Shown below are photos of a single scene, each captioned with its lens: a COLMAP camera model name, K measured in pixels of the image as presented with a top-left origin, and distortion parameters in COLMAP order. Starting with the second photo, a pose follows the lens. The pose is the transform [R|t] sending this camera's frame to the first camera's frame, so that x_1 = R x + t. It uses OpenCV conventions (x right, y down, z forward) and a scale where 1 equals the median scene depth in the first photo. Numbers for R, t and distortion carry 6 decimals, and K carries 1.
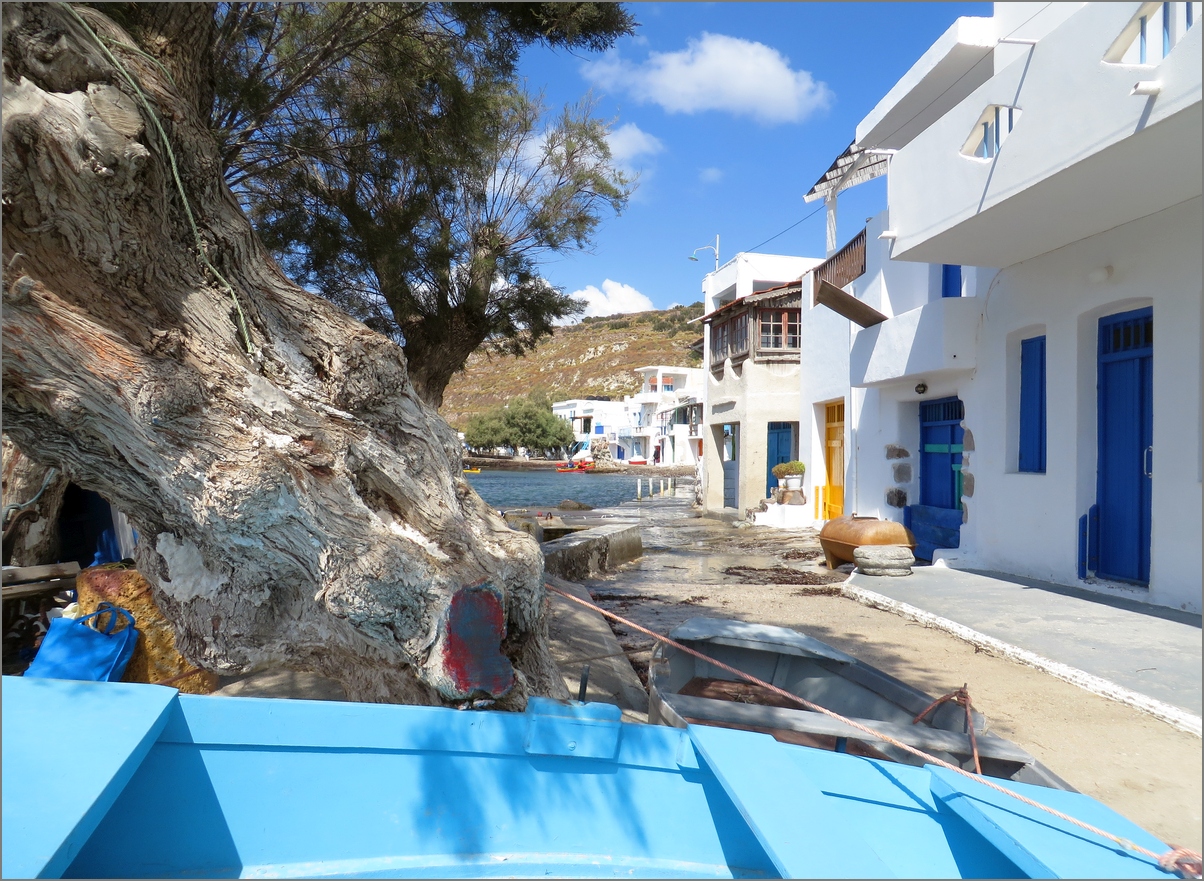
lens RADIAL K [[904.3, 0, 602.0], [0, 904.3, 440.5], [0, 0, 1]] dist [-0.000597, -0.000129]
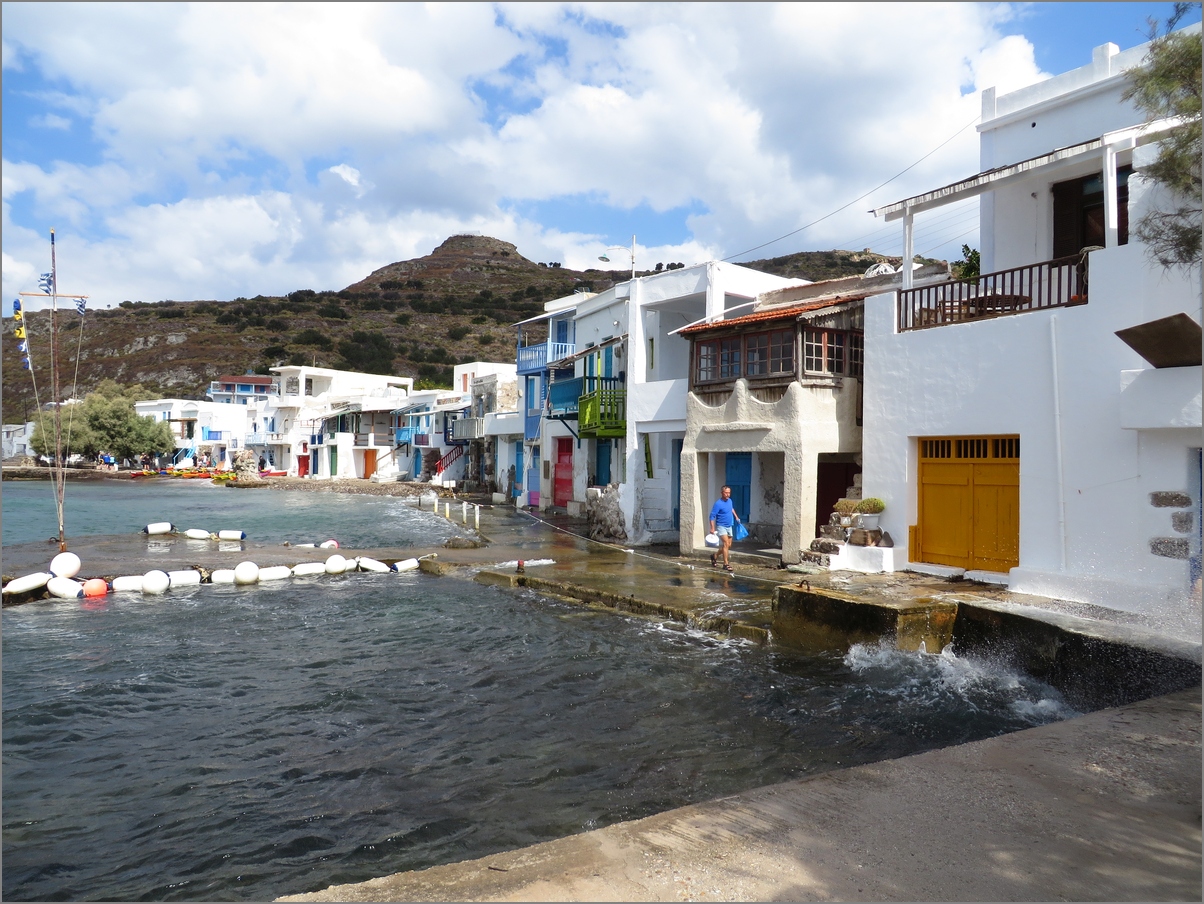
lens RADIAL K [[905.0, 0, 602.0], [0, 905.0, 452.0], [0, 0, 1]] dist [-0.004180, -0.001903]
pose [[0.881290, 0.009946, 0.472470, -0.082693], [-0.013379, 0.999903, 0.003906, -0.004225], [-0.472386, -0.009764, 0.881338, 0.058082]]
